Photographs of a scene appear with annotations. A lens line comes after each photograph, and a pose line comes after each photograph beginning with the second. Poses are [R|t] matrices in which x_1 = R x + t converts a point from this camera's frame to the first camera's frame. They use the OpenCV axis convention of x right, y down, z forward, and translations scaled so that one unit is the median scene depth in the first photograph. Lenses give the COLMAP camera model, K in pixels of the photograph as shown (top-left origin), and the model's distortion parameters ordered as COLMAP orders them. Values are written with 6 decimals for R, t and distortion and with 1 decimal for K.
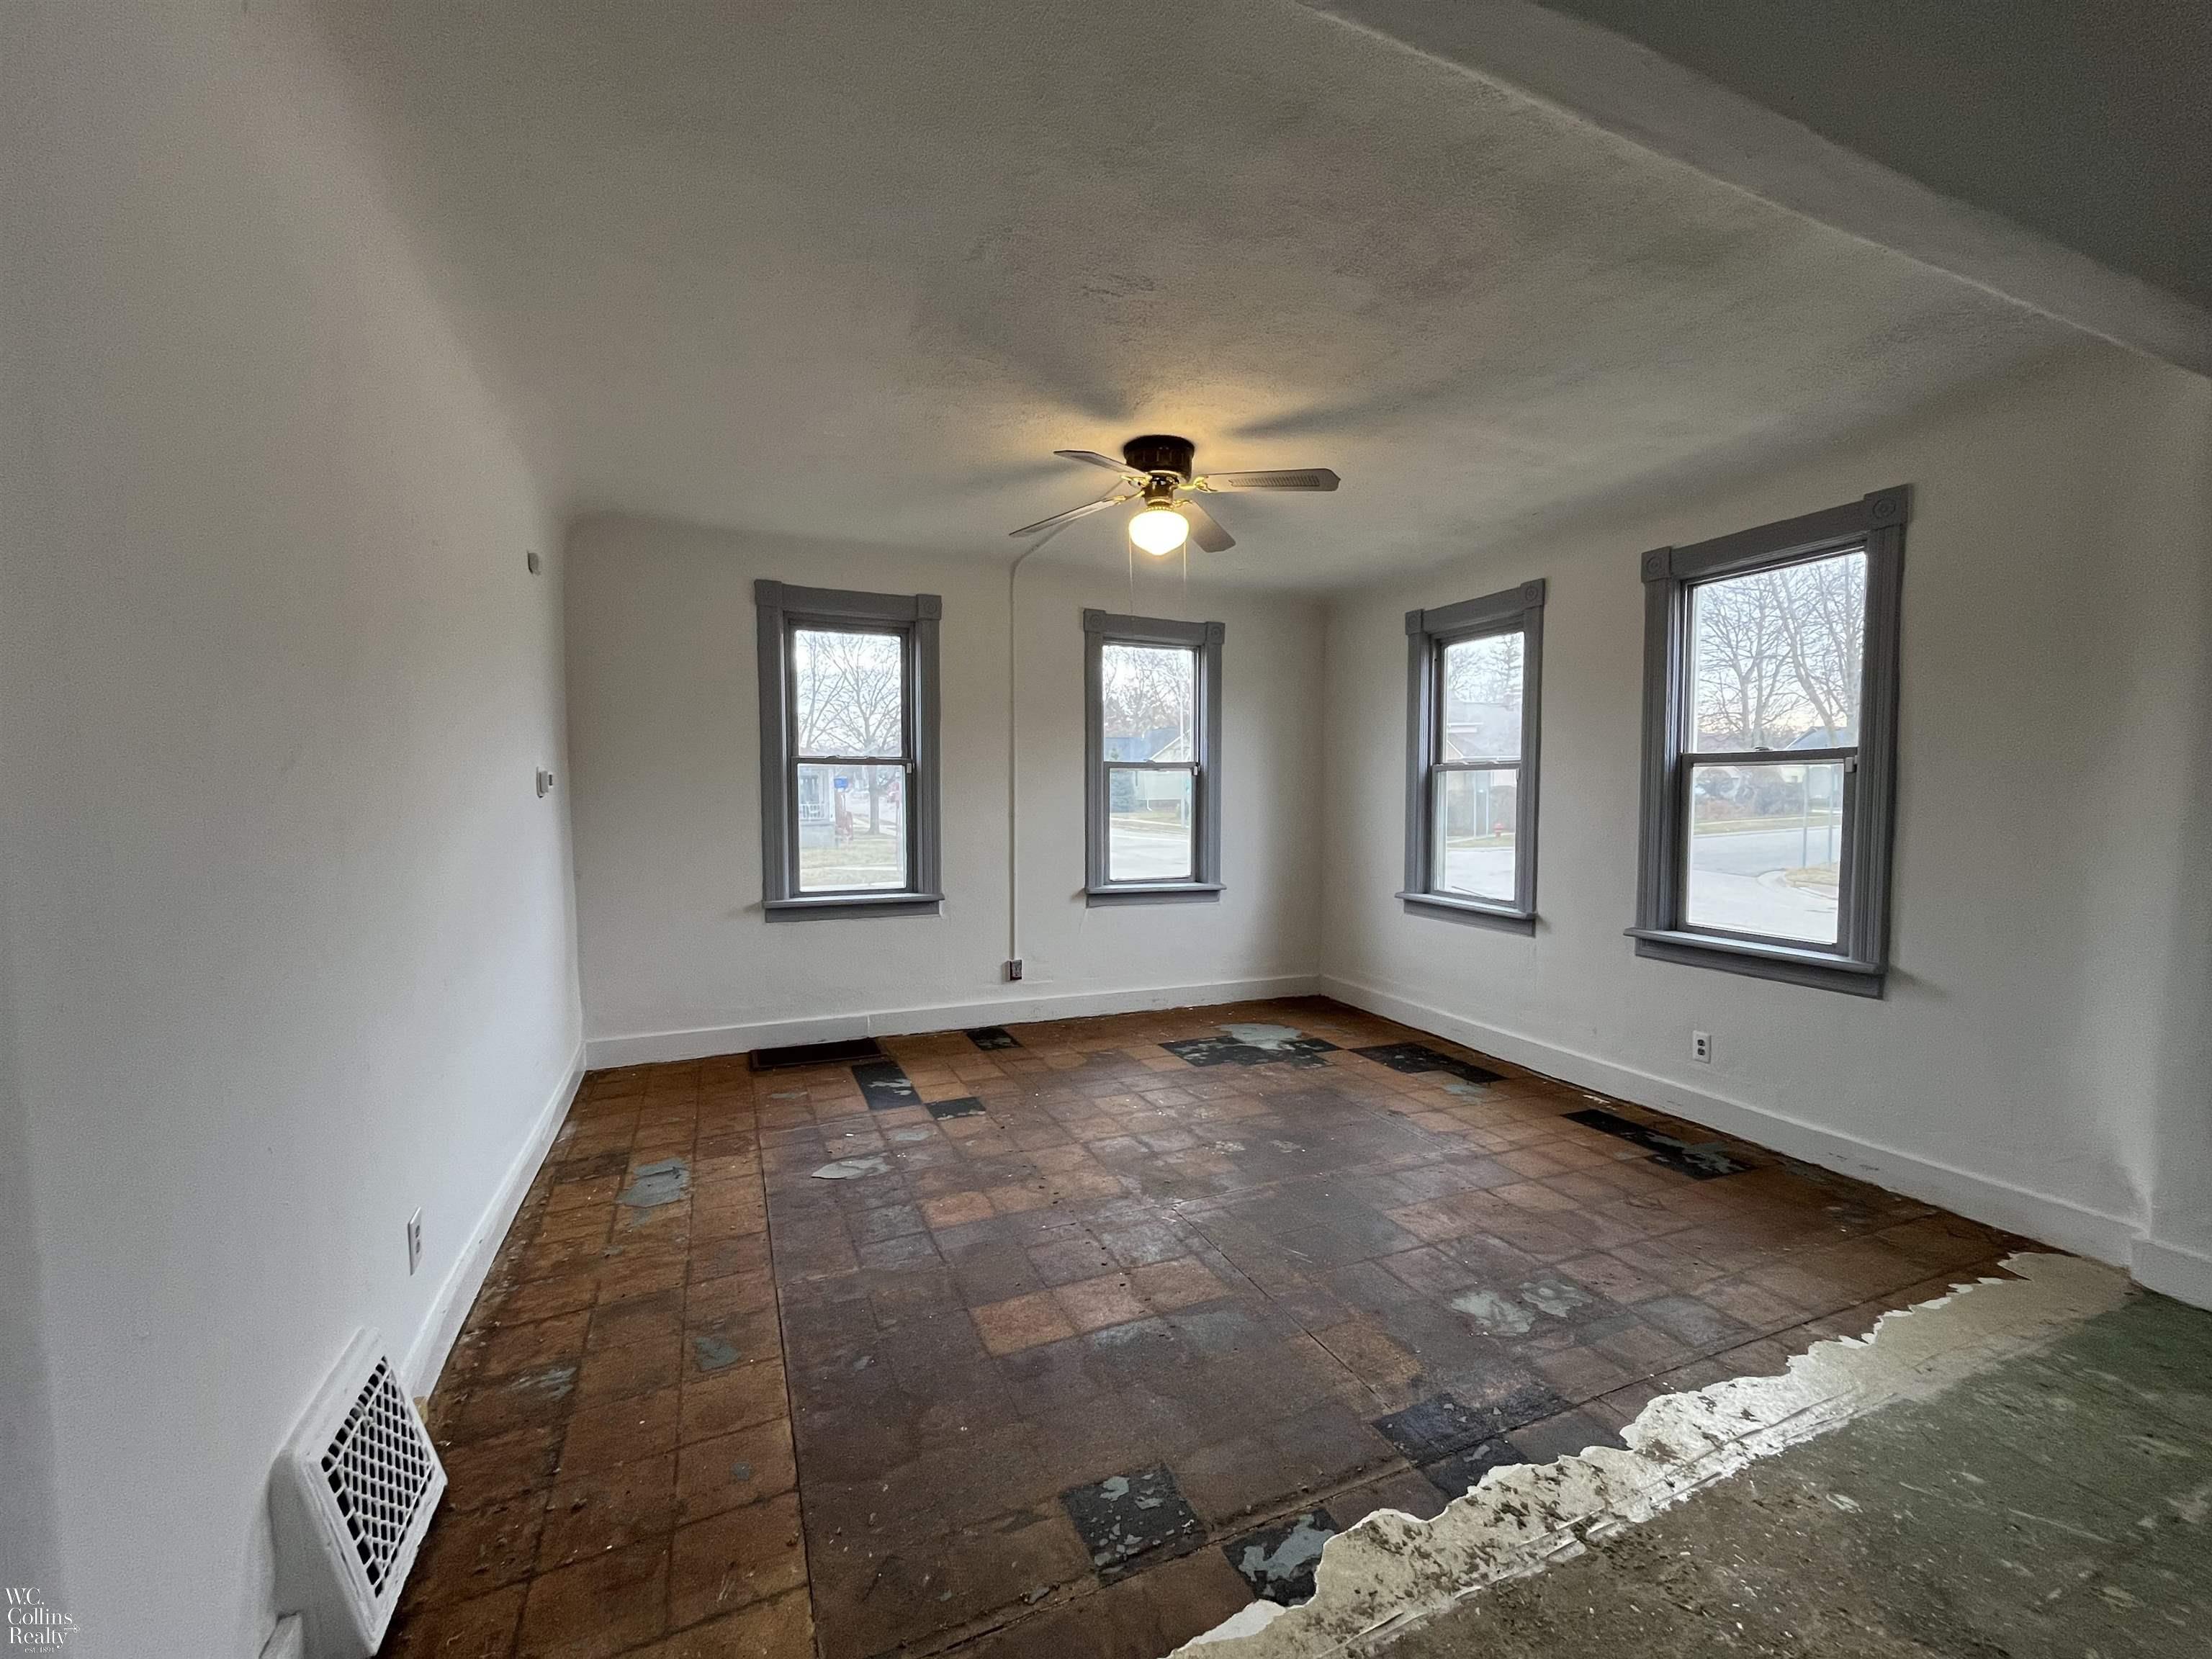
lens RADIAL K [[896.8, 0, 1101.3], [0, 896.8, 839.4], [0, 0, 1]] dist [0.001732, -0.000146]
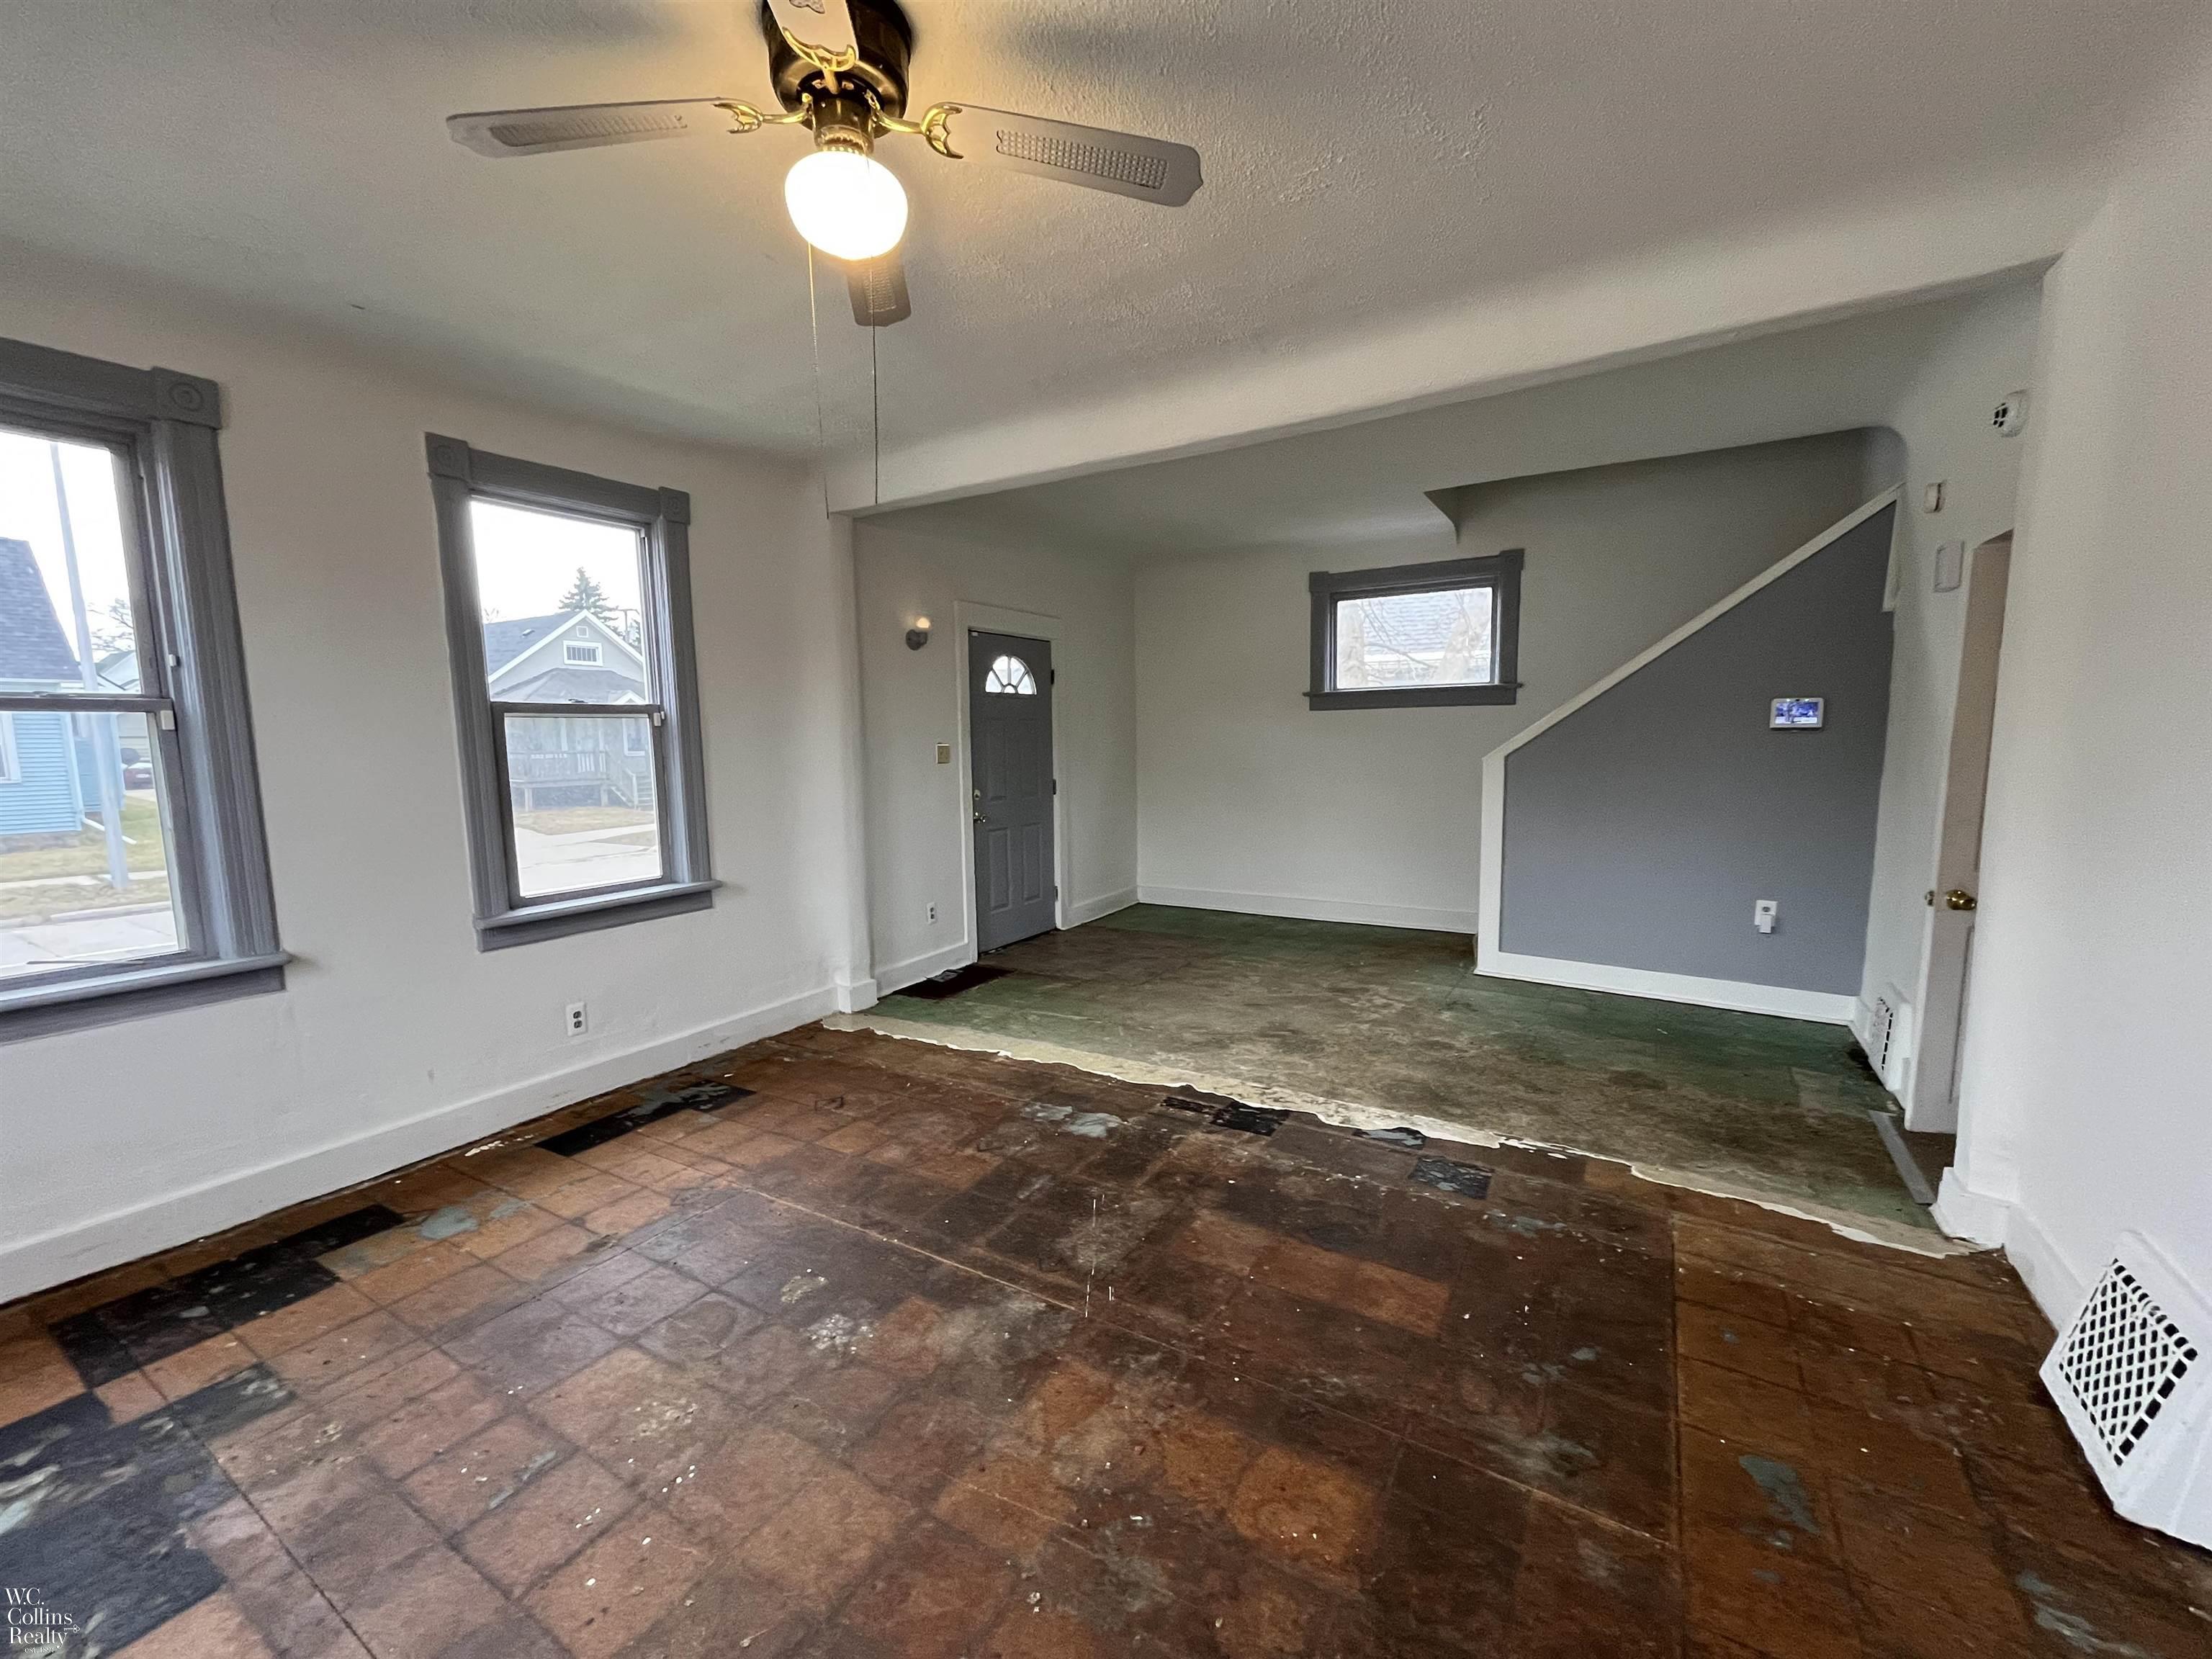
lens RADIAL K [[896.8, 0, 1101.3], [0, 896.8, 839.4], [0, 0, 1]] dist [0.001732, -0.000146]
pose [[-0.576223, -0.082097, 0.813159, -0.421909], [0.064742, 0.987230, 0.145549, -0.058748], [-0.814725, 0.136514, -0.563549, 1.141407]]
